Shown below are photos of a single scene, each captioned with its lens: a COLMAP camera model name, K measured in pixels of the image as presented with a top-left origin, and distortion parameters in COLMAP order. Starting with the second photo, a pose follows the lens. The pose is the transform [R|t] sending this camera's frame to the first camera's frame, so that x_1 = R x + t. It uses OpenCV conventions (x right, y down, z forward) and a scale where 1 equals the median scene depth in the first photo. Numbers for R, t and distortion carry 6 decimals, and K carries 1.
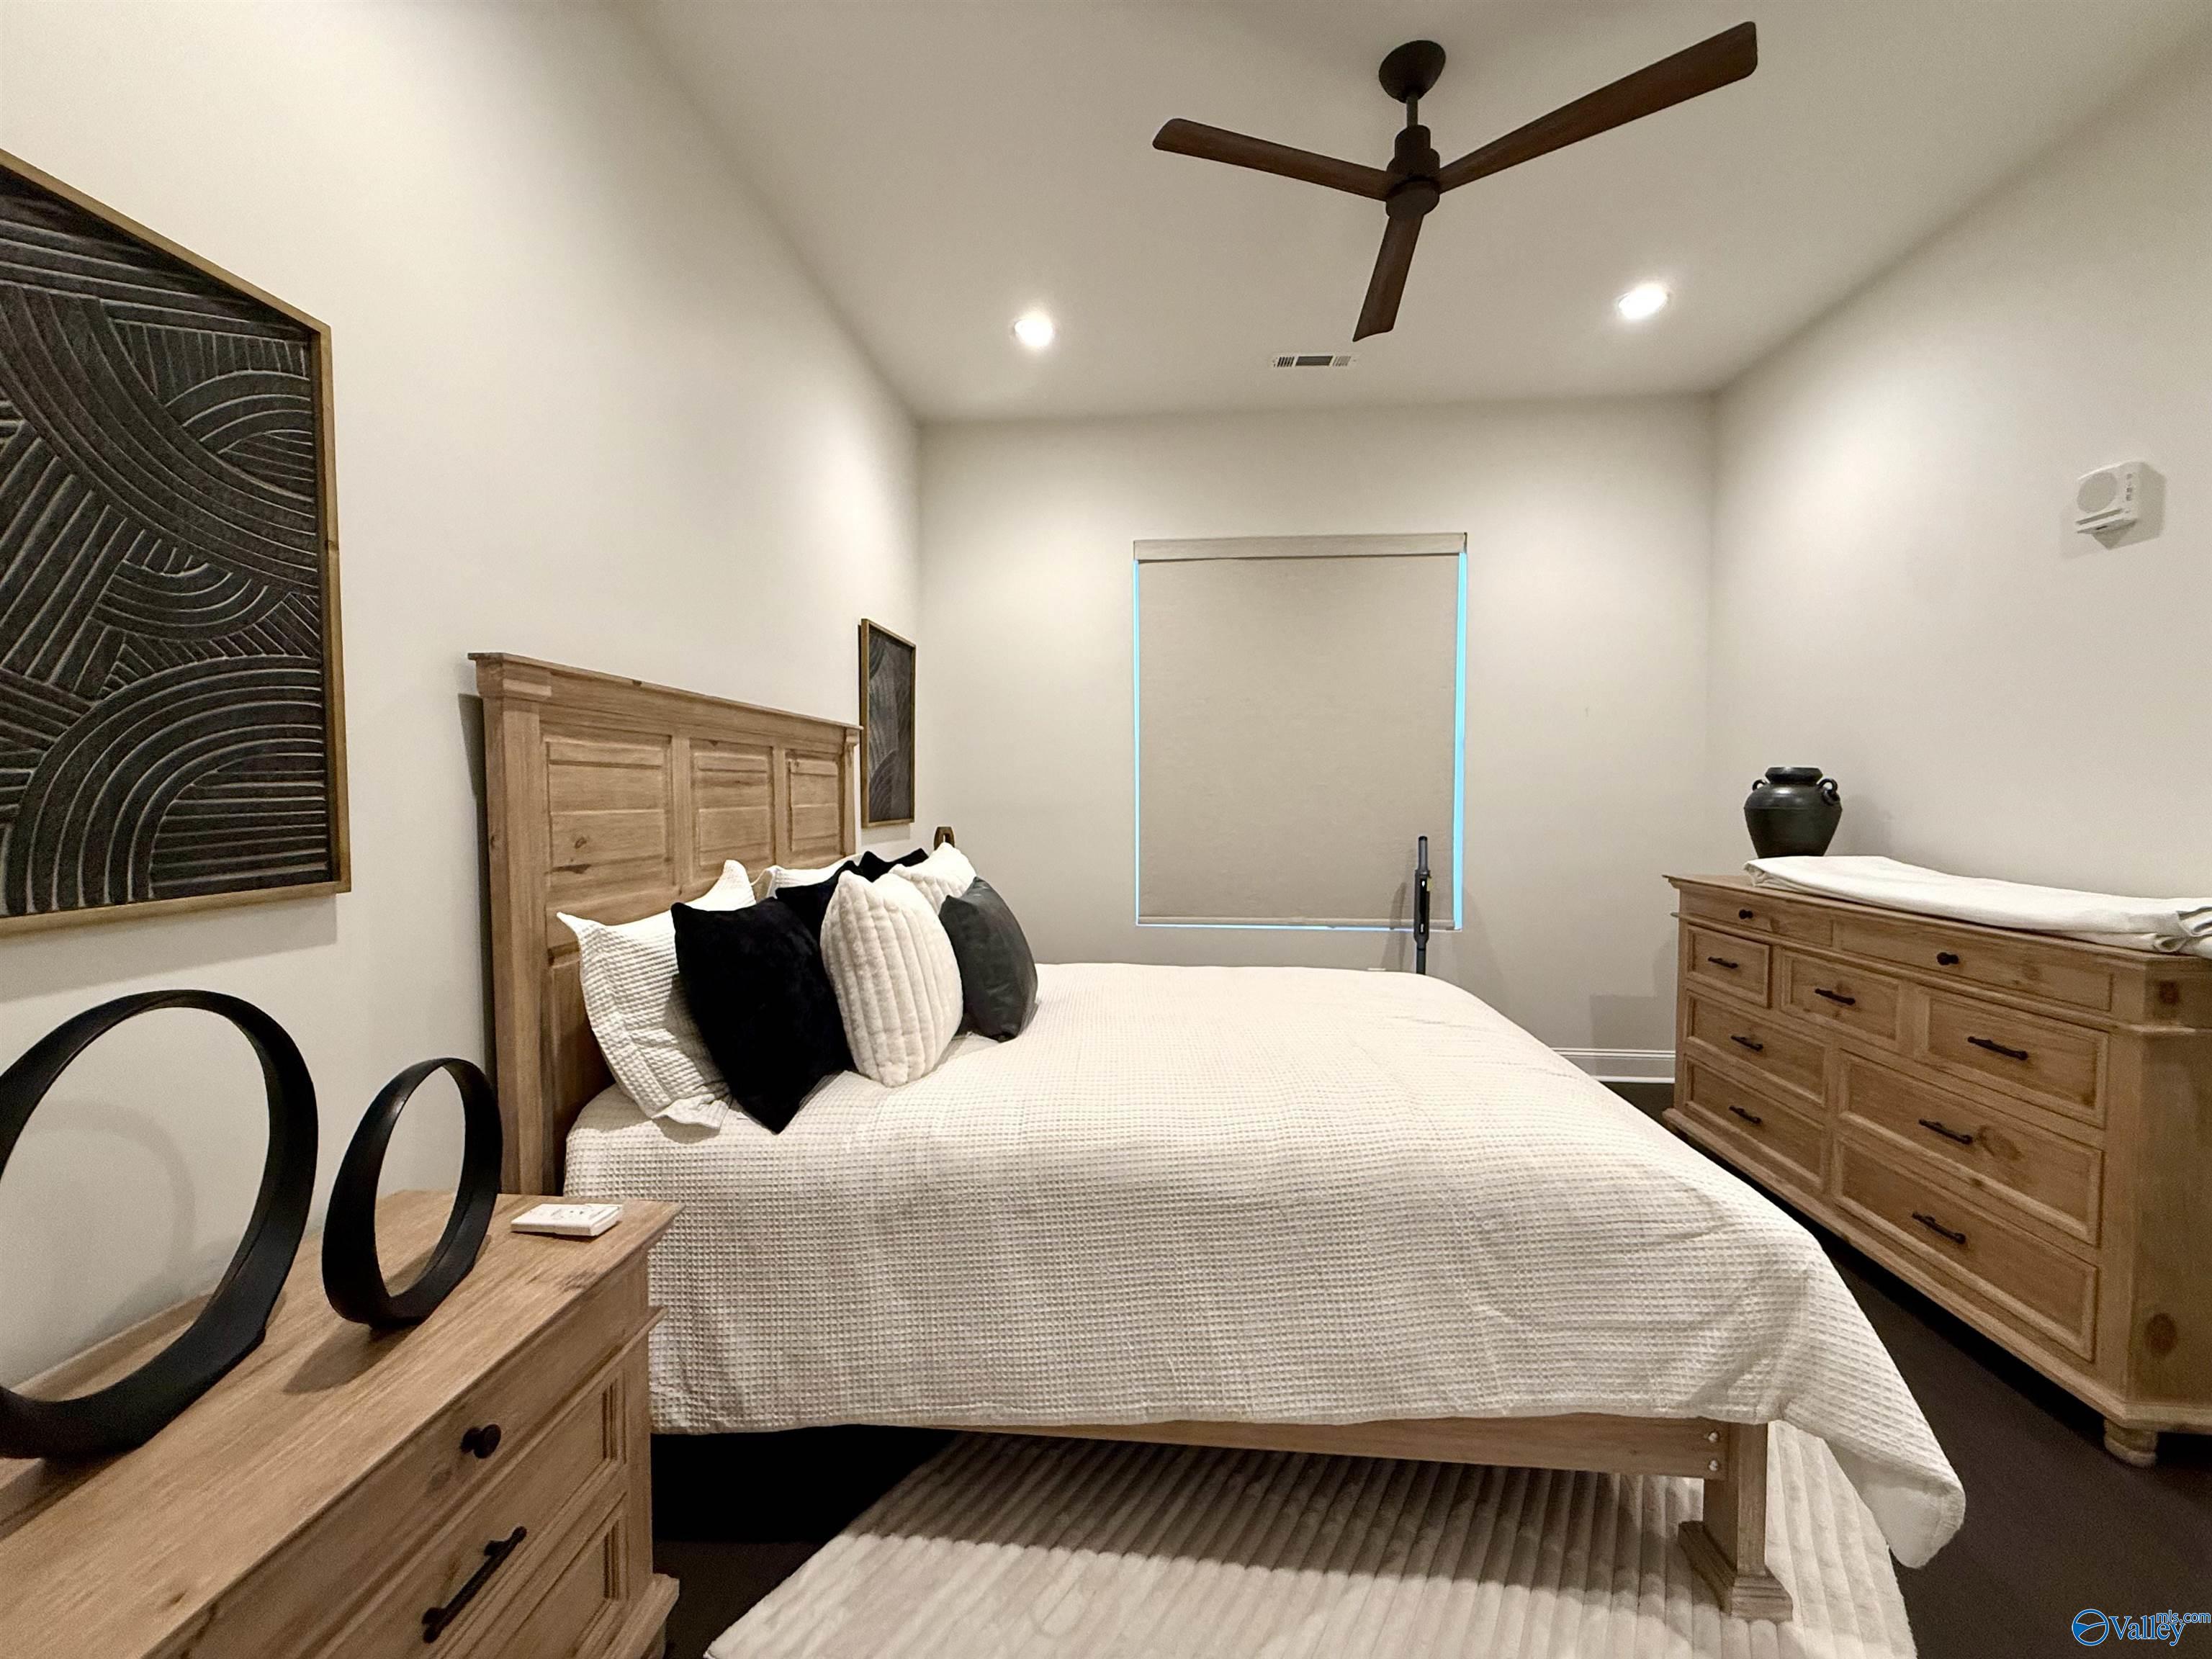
lens RADIAL K [[879.5, 0, 1104.4], [0, 879.5, 825.4], [0, 0, 1]] dist [-0.000576, 0.000195]
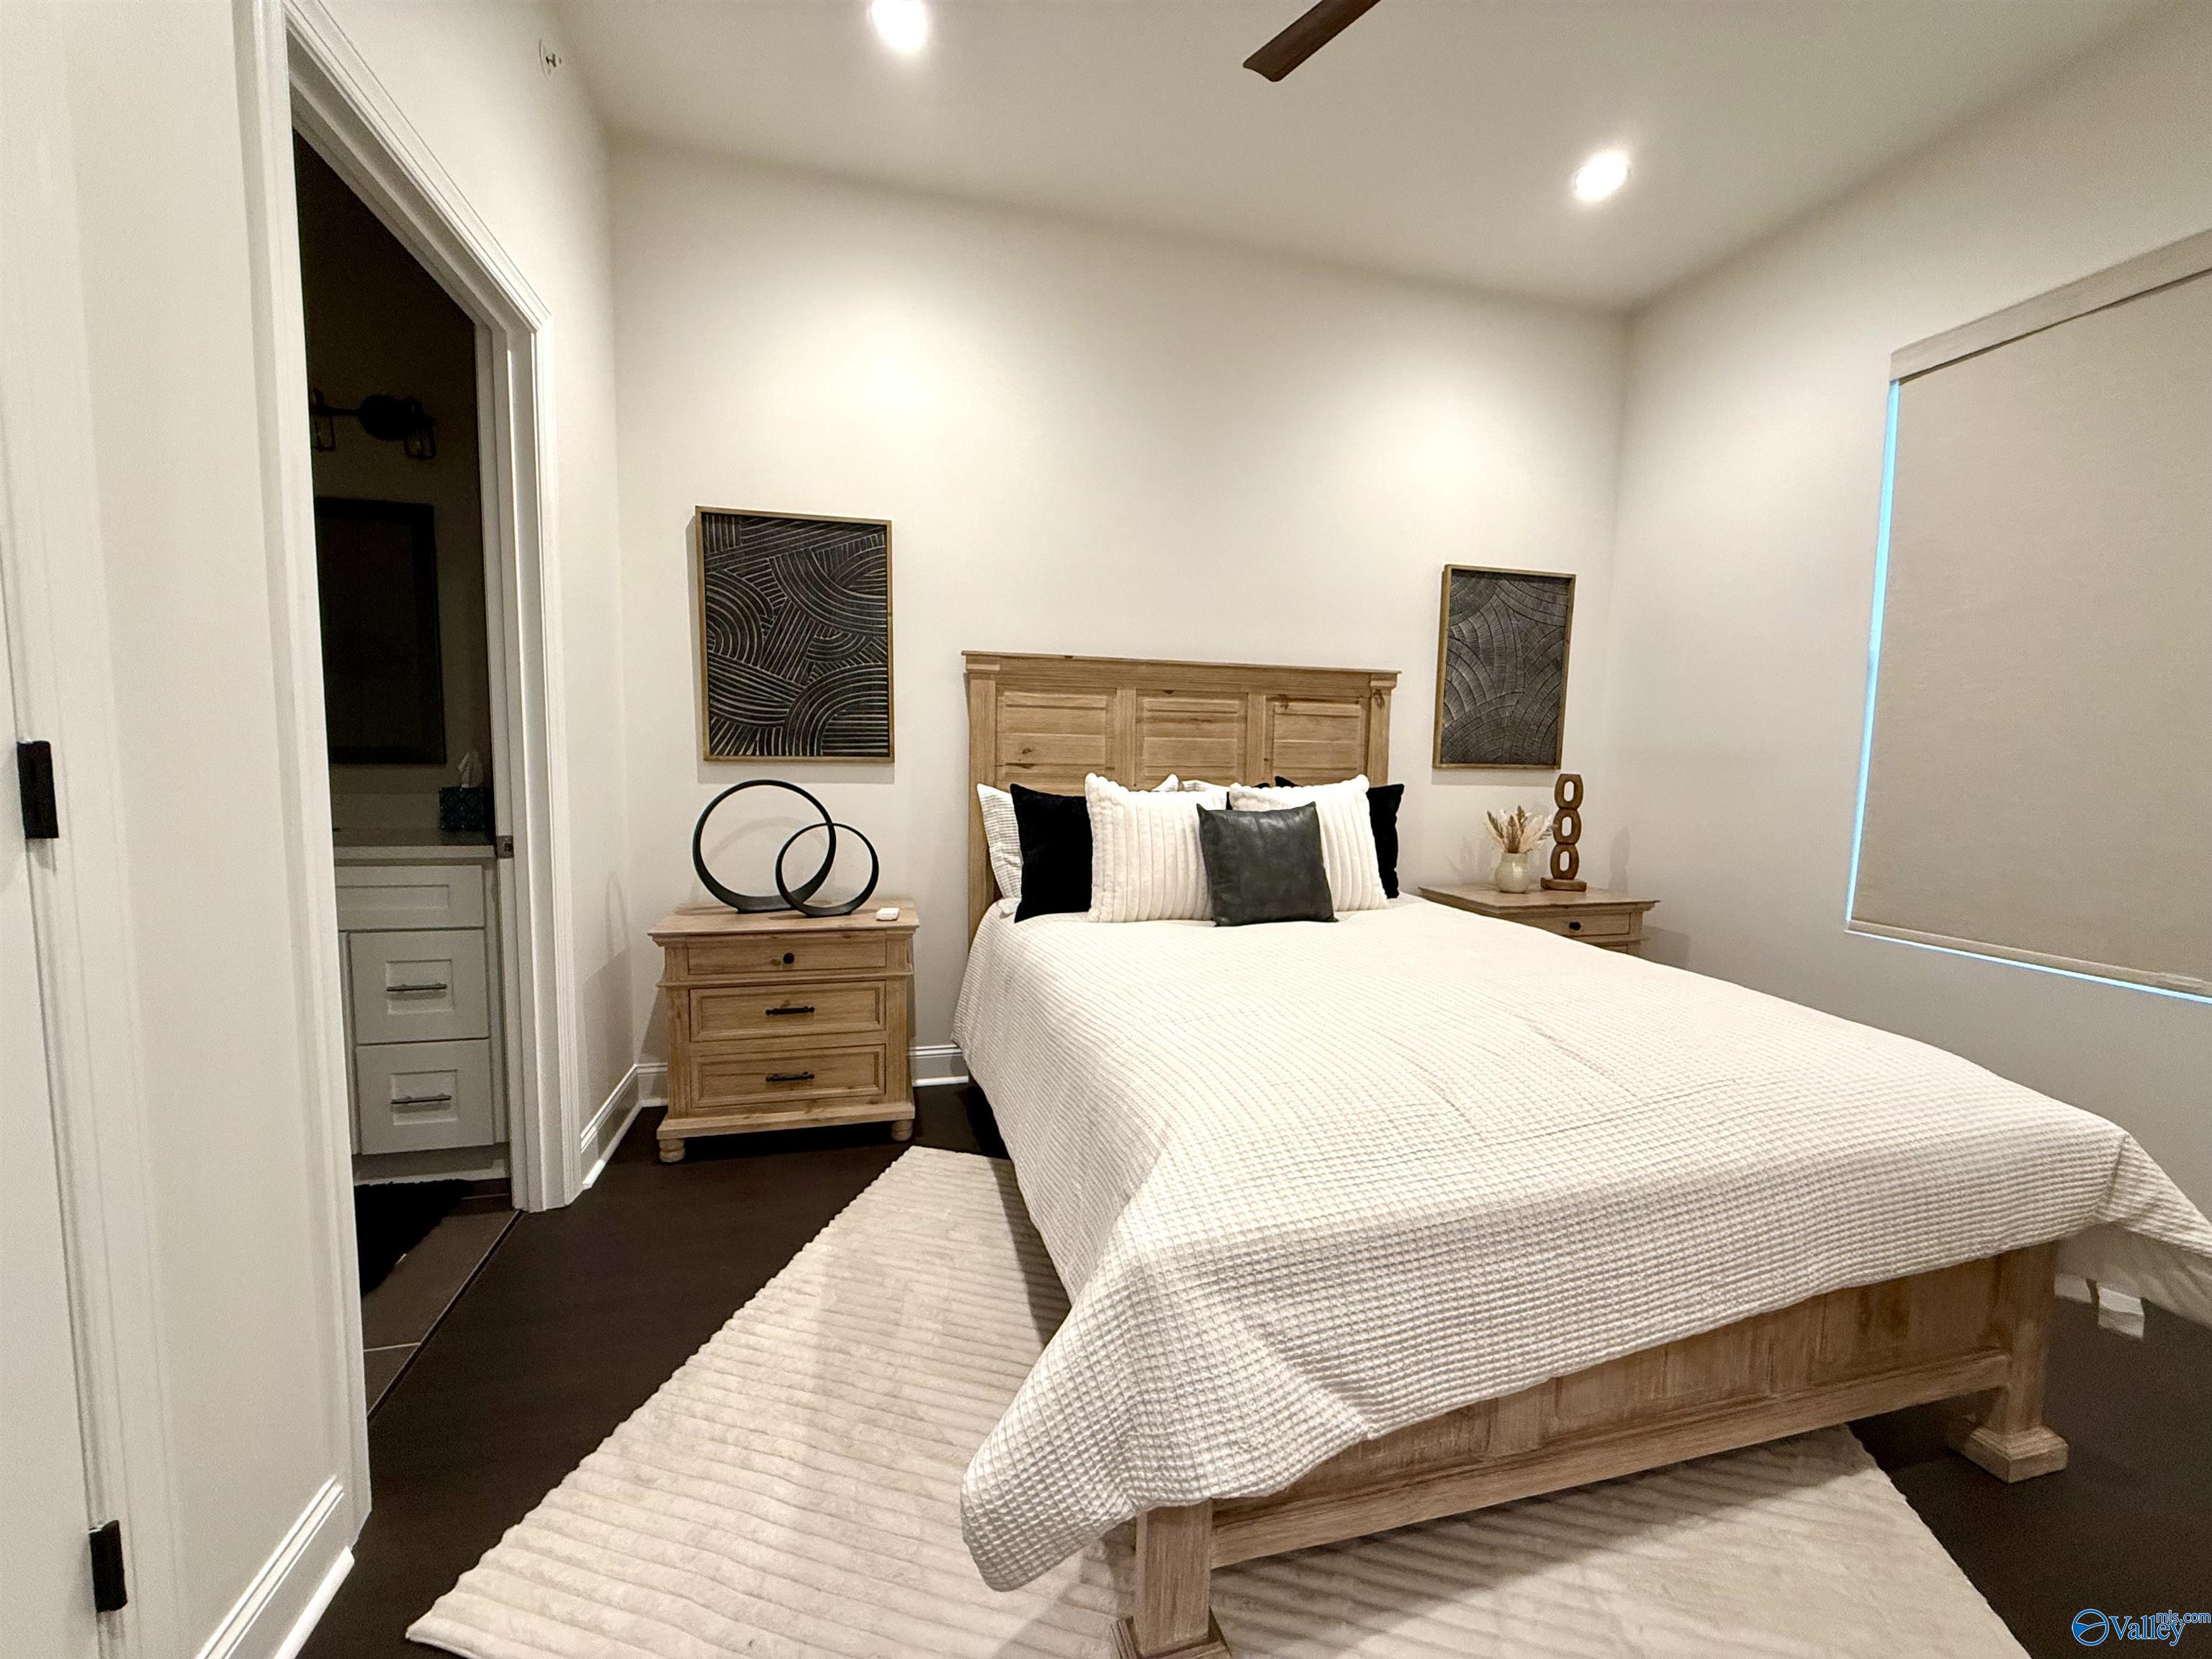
lens RADIAL K [[879.5, 0, 1104.4], [0, 879.5, 832.2], [0, 0, 1]] dist [-0.000576, 0.000195]
pose [[0.336598, 0.093690, -0.936976, 1.222169], [-0.053767, 0.995327, 0.080210, 0.033947], [0.940112, 0.023380, 0.340062, 0.579651]]
